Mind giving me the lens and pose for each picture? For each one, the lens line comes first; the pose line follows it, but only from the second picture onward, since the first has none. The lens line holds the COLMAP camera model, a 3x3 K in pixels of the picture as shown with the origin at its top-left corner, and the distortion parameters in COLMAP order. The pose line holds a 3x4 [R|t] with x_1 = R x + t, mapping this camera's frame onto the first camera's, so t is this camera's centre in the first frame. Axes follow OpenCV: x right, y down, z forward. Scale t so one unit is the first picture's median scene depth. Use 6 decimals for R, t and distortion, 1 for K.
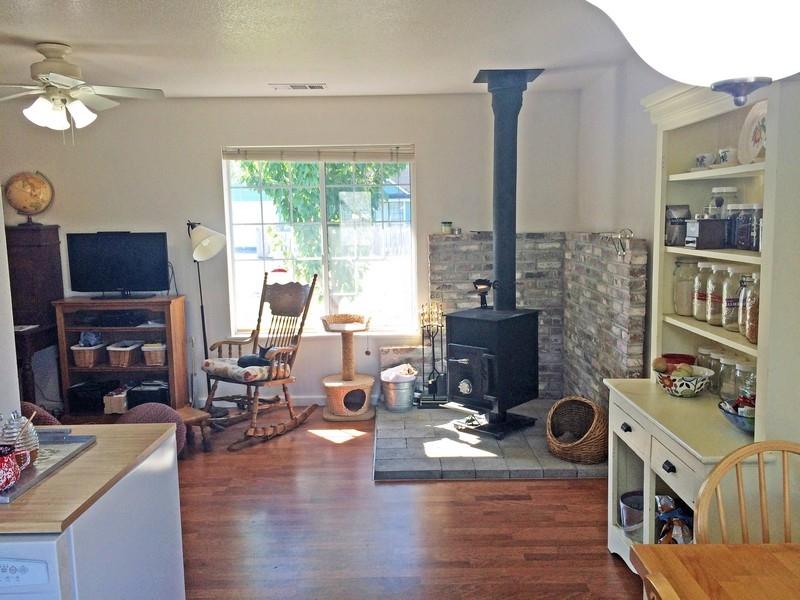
lens RADIAL K [[677.8, 0, 400.0], [0, 677.8, 300.0], [0, 0, 1]] dist [0.012965, 0.002185]
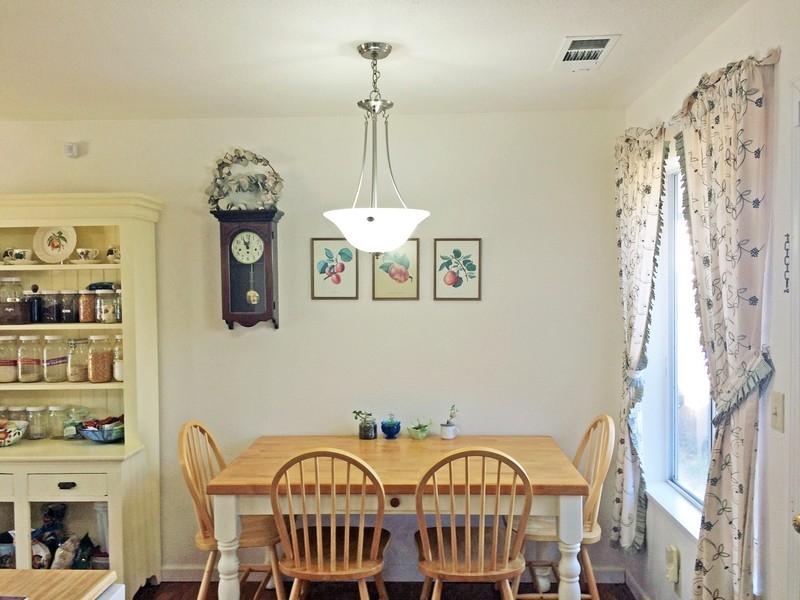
lens RADIAL K [[677.8, 0, 400.0], [0, 677.8, 300.0], [0, 0, 1]] dist [0.012965, 0.002185]
pose [[0.037124, 0.010517, 0.999255, -0.827973], [0.125290, 0.992005, -0.015095, -0.011478], [-0.991425, 0.125757, 0.035509, 0.236366]]
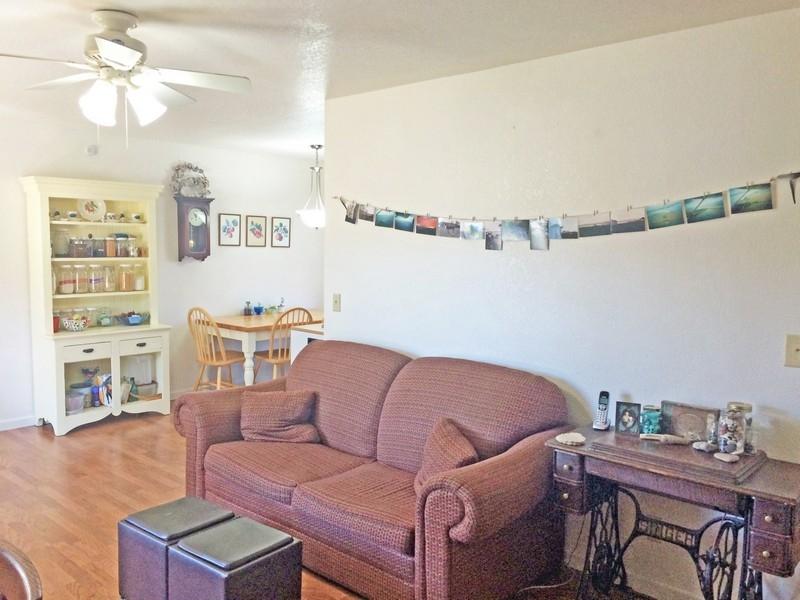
lens RADIAL K [[677.8, 0, 400.0], [0, 677.8, 300.0], [0, 0, 1]] dist [0.012965, 0.002185]
pose [[-0.734221, -0.053377, 0.676809, -1.718345], [0.074127, 0.984642, 0.158069, -0.201989], [-0.674852, 0.166228, -0.718988, 1.832106]]
